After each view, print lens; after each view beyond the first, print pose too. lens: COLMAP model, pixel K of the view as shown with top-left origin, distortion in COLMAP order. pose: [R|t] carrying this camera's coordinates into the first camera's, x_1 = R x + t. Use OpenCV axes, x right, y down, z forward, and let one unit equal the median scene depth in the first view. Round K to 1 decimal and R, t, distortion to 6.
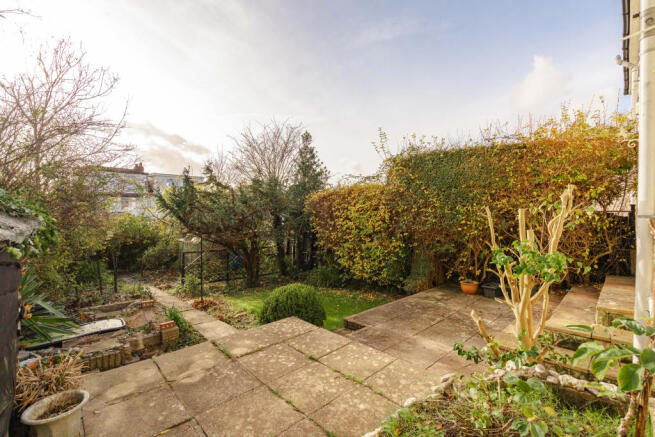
lens RADIAL K [[296.7, 0, 324.1], [0, 296.7, 218.6], [0, 0, 1]] dist [-0.000144, 0.000472]
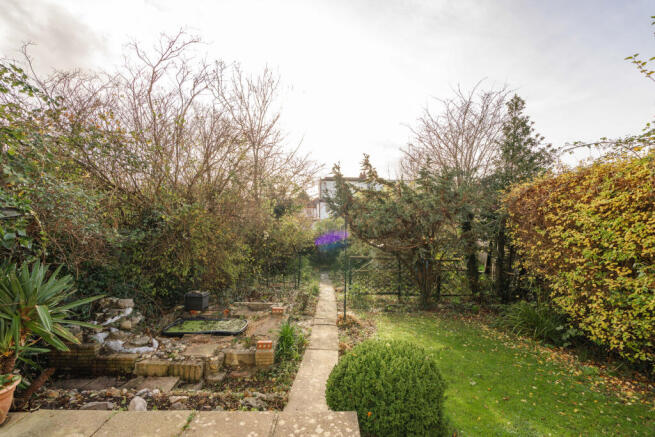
lens RADIAL K [[296.7, 0, 324.1], [0, 296.7, 218.6], [0, 0, 1]] dist [-0.000144, 0.000472]
pose [[0.746417, 0.015437, -0.665300, 0.096726], [-0.022496, 0.999745, -0.002042, -0.002827], [0.665099, 0.016490, 0.746573, 0.287731]]
